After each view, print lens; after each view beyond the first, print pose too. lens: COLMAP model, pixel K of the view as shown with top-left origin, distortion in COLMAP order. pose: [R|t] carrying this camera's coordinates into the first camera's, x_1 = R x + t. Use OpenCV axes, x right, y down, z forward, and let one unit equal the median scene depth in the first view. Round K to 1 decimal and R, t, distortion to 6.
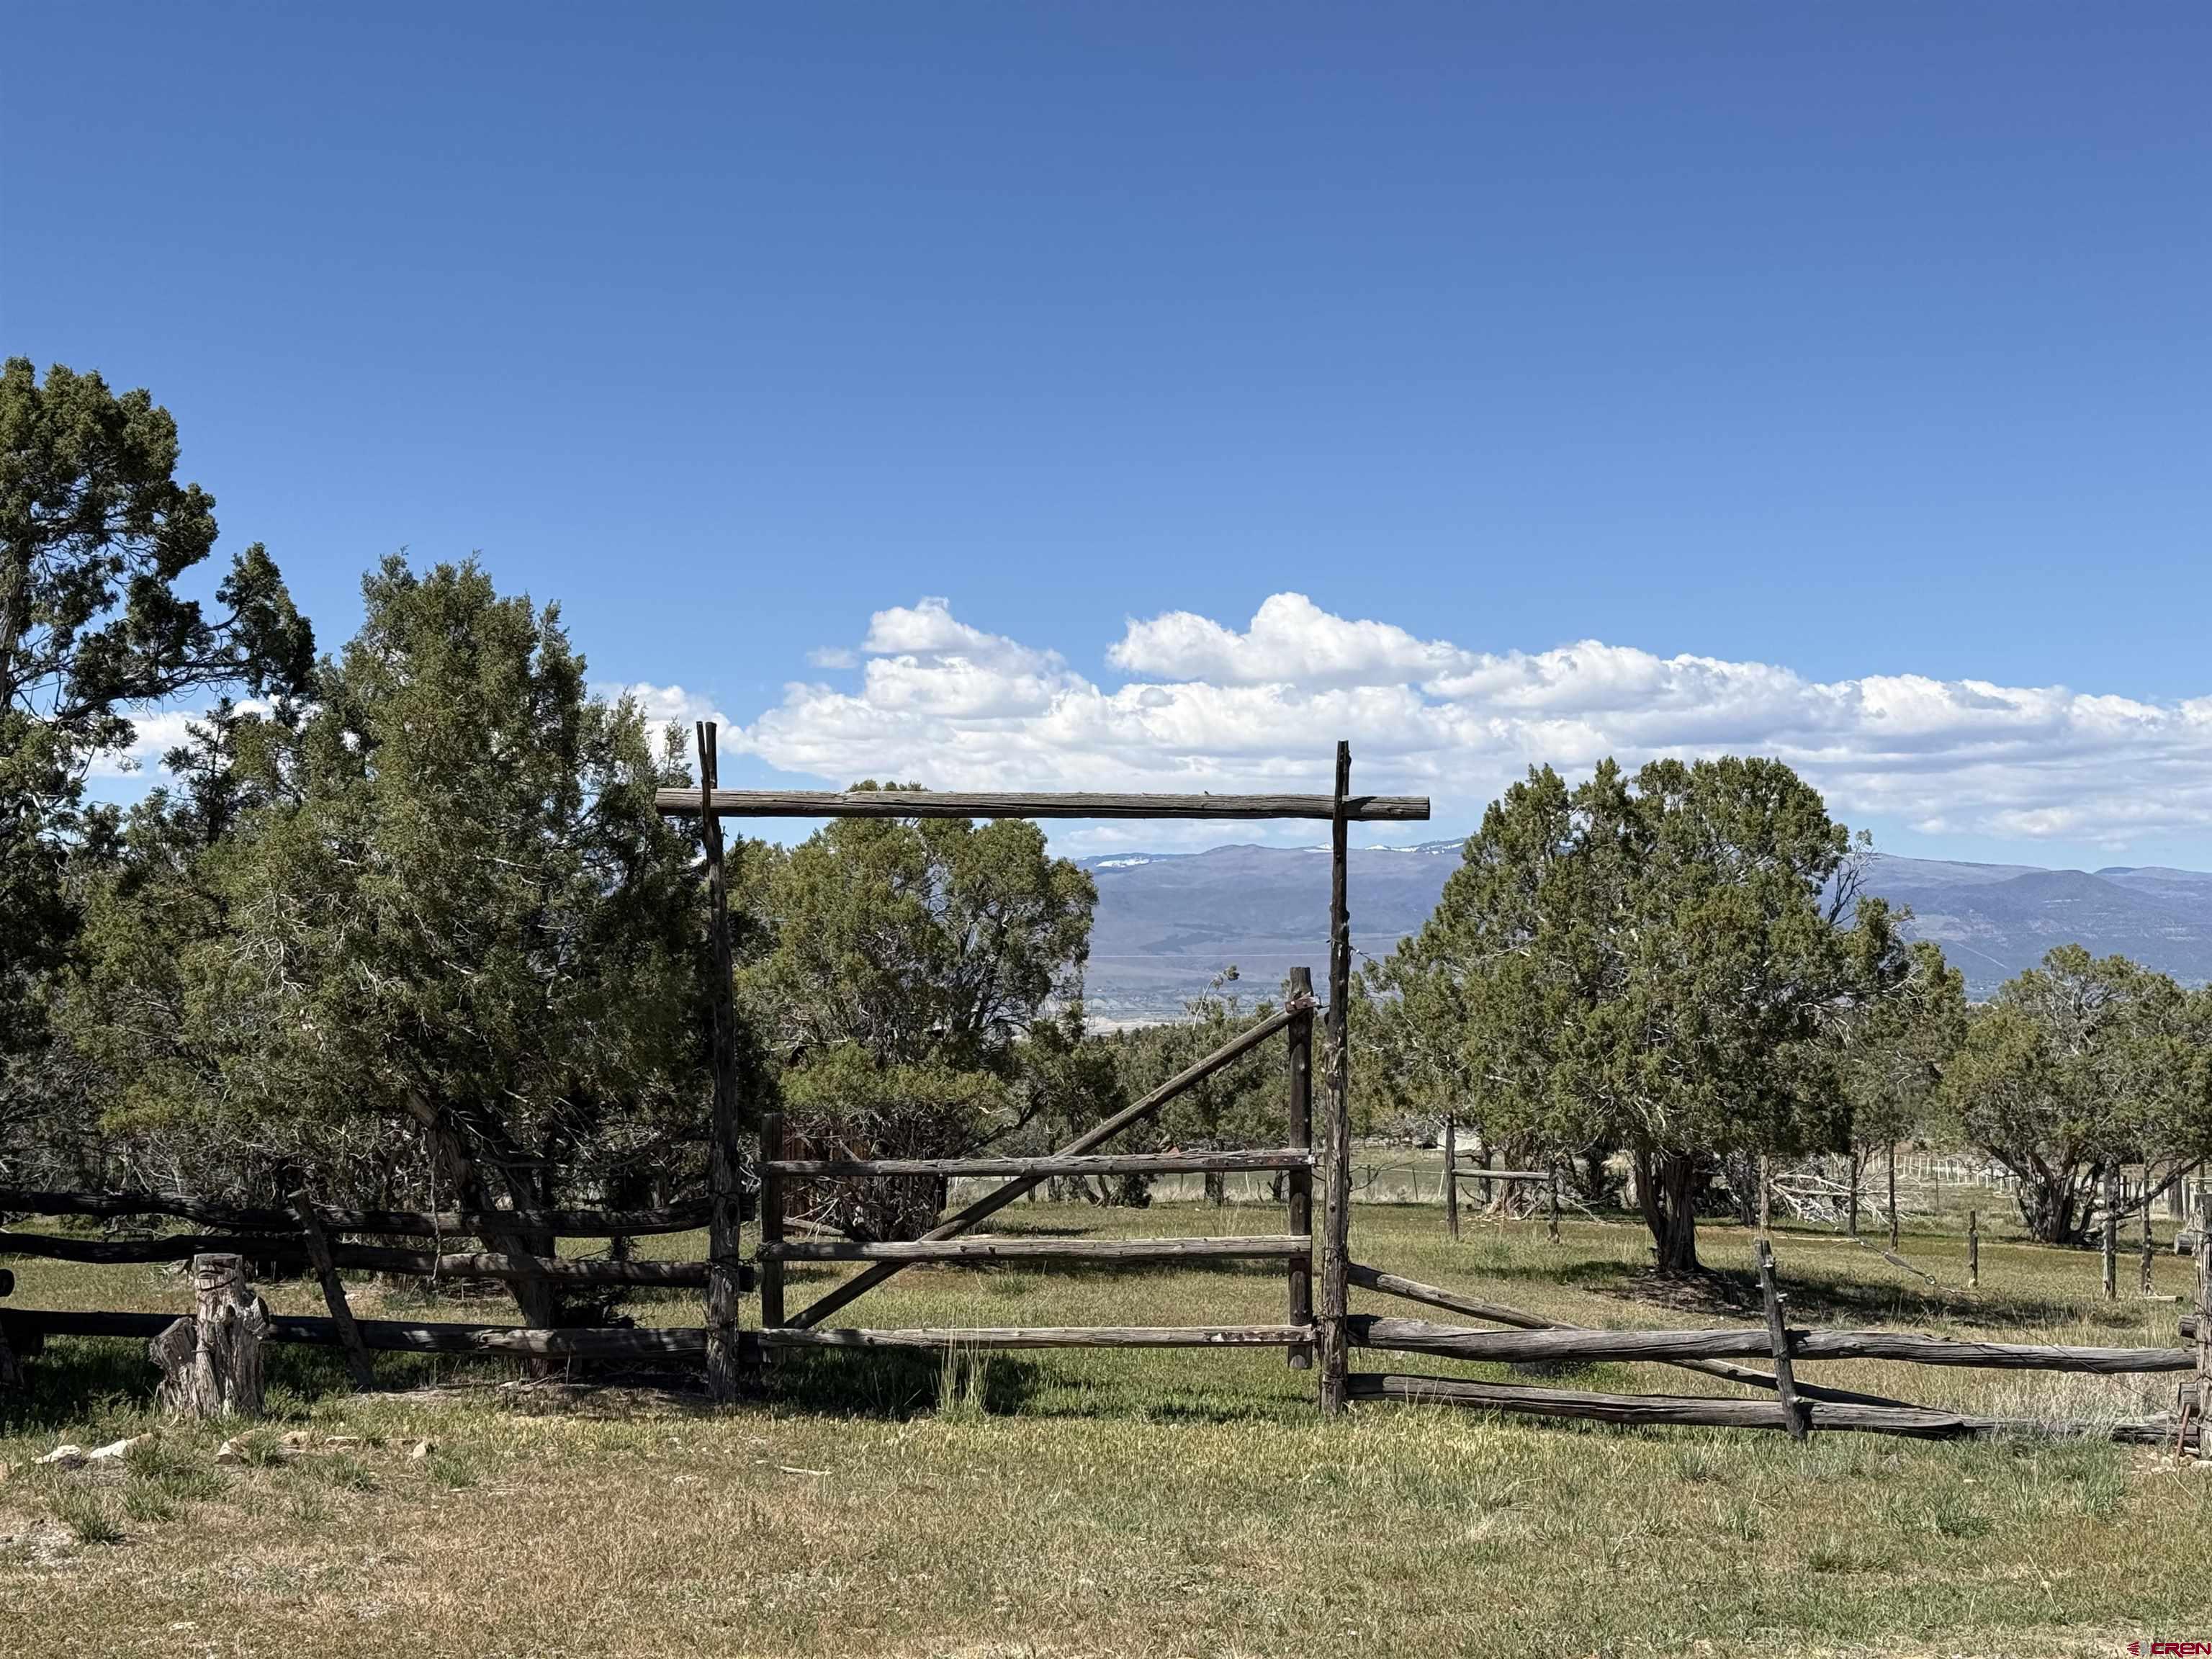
lens RADIAL K [[3064.3, 0, 1103.6], [0, 3064.3, 822.6], [0, 0, 1]] dist [0.123603, 0.000000]
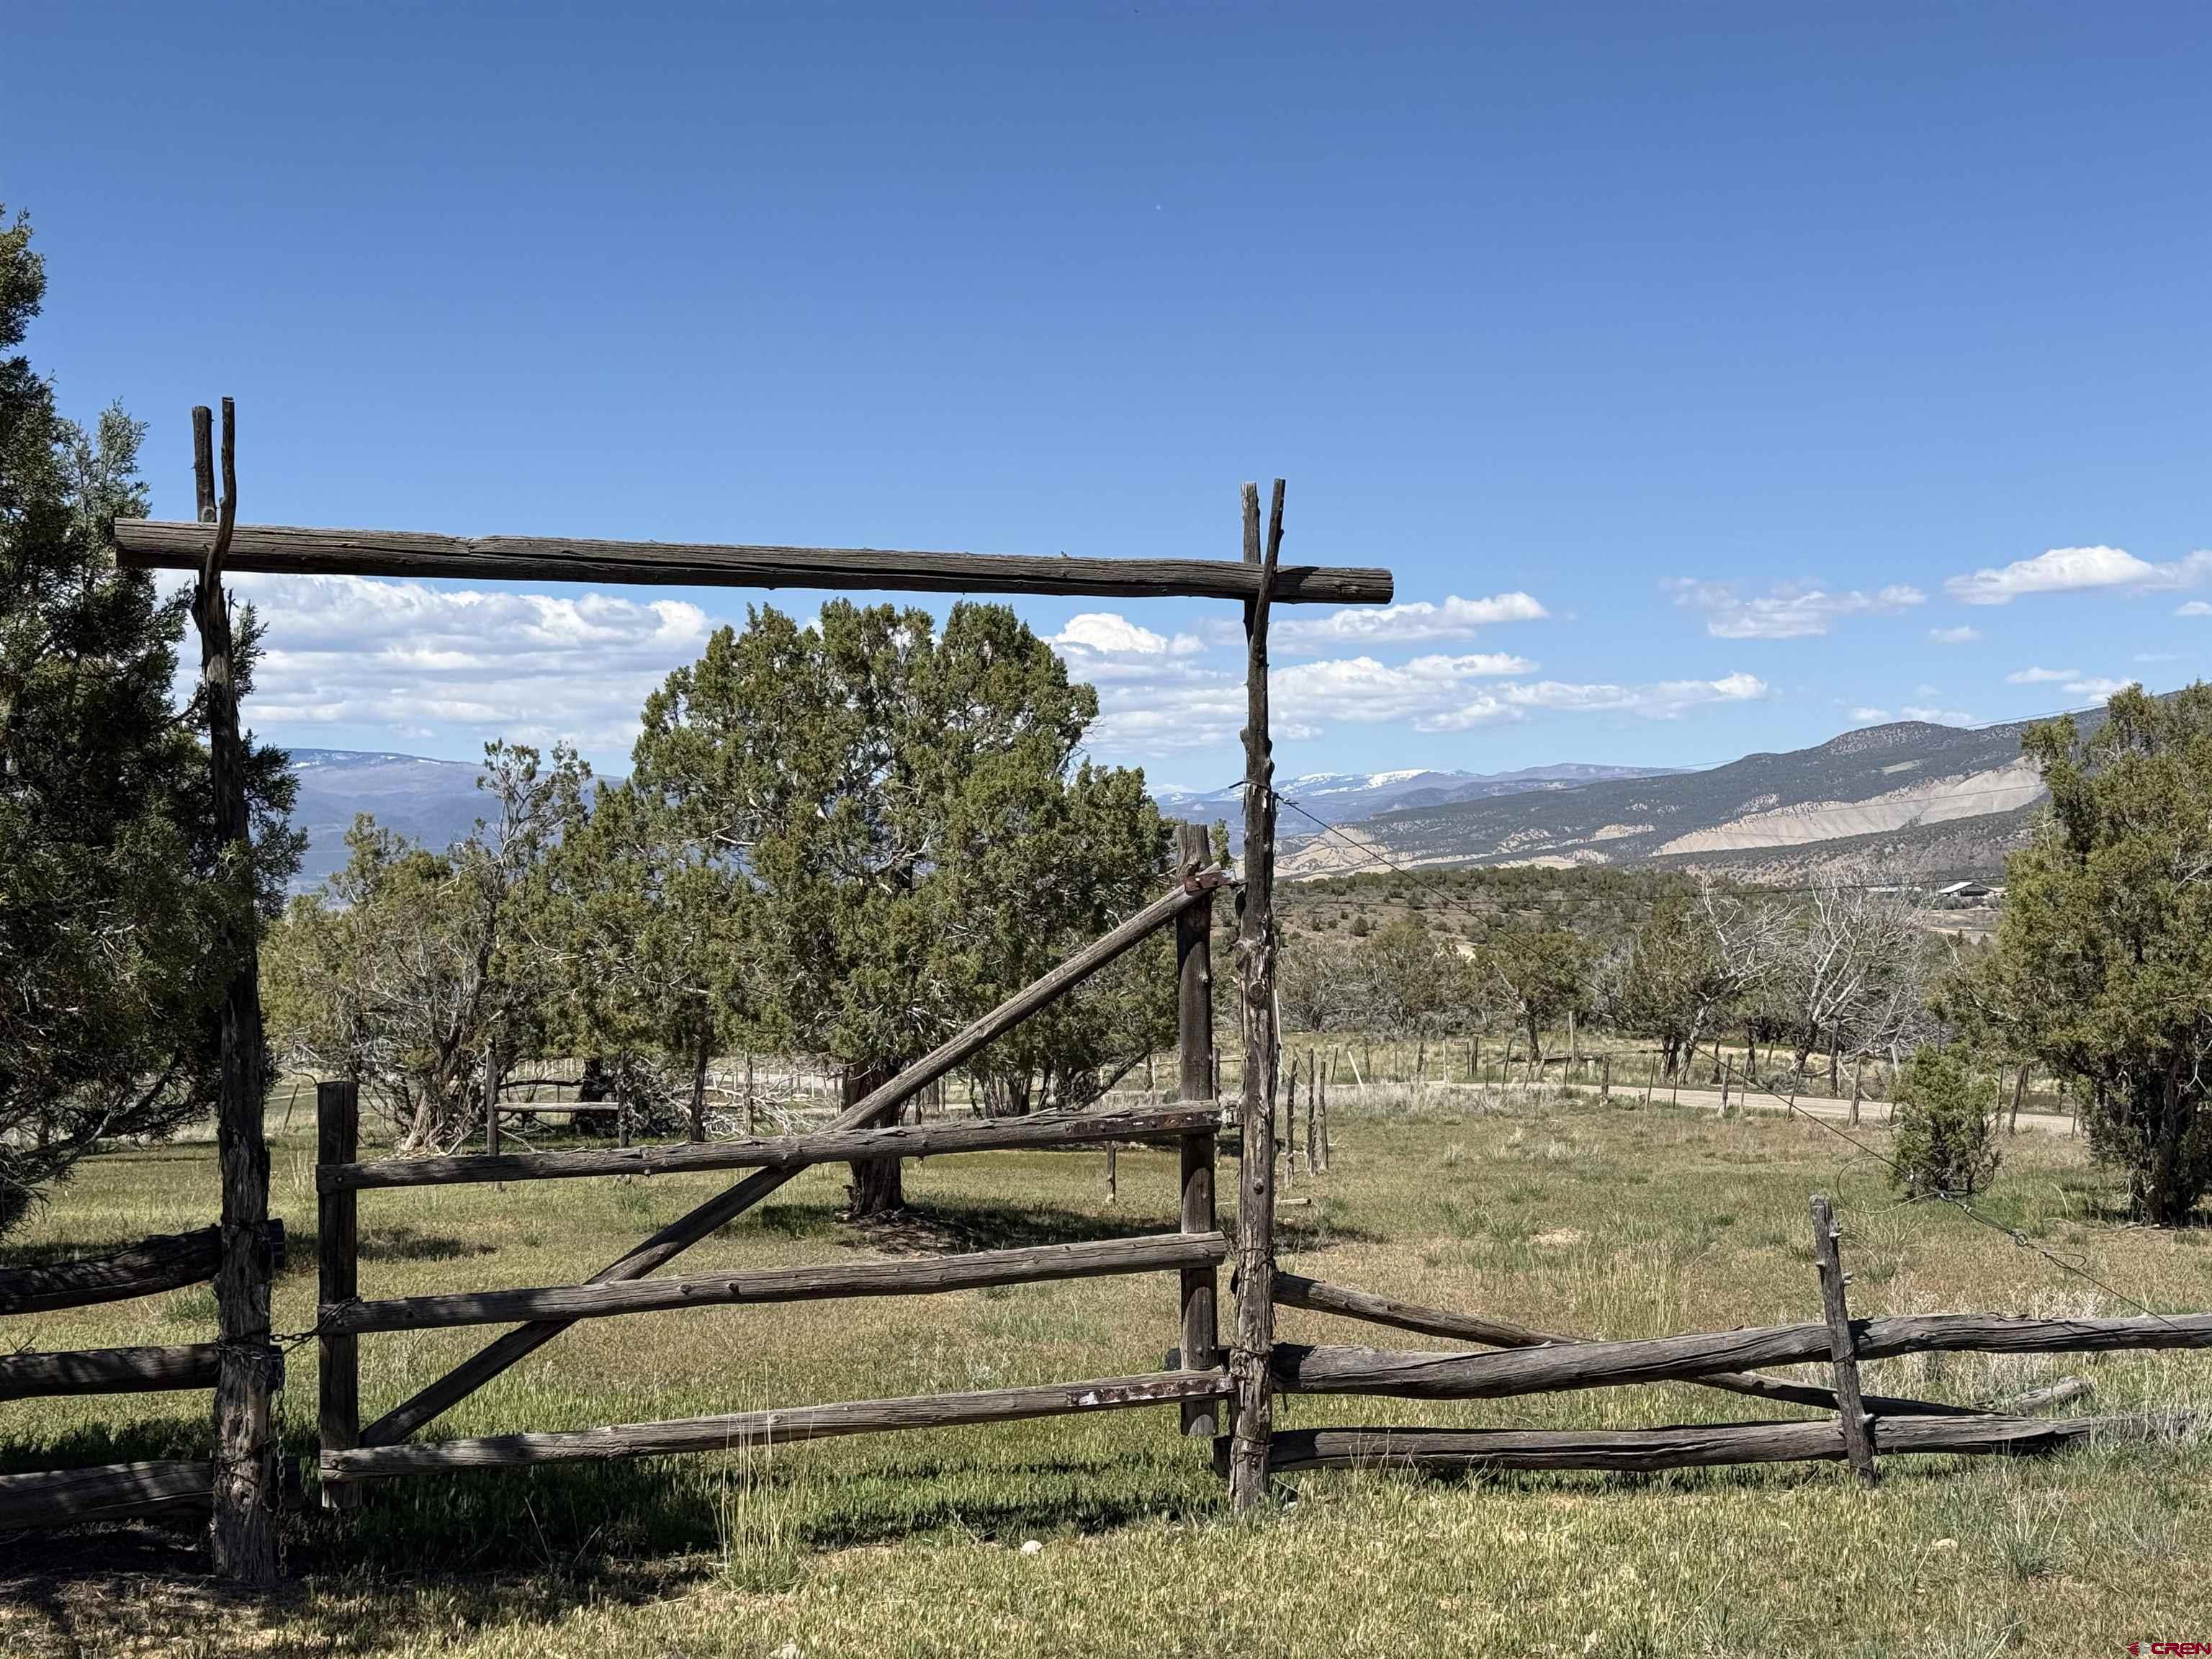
lens RADIAL K [[3064.3, 0, 1108.1], [0, 3064.3, 840.4], [0, 0, 1]] dist [0.123603, 0.000000]
pose [[0.898623, -0.007237, 0.438663, -0.243038], [-0.008362, 0.999400, 0.033616, 0.028694], [-0.438643, -0.033876, 0.898023, 0.423262]]
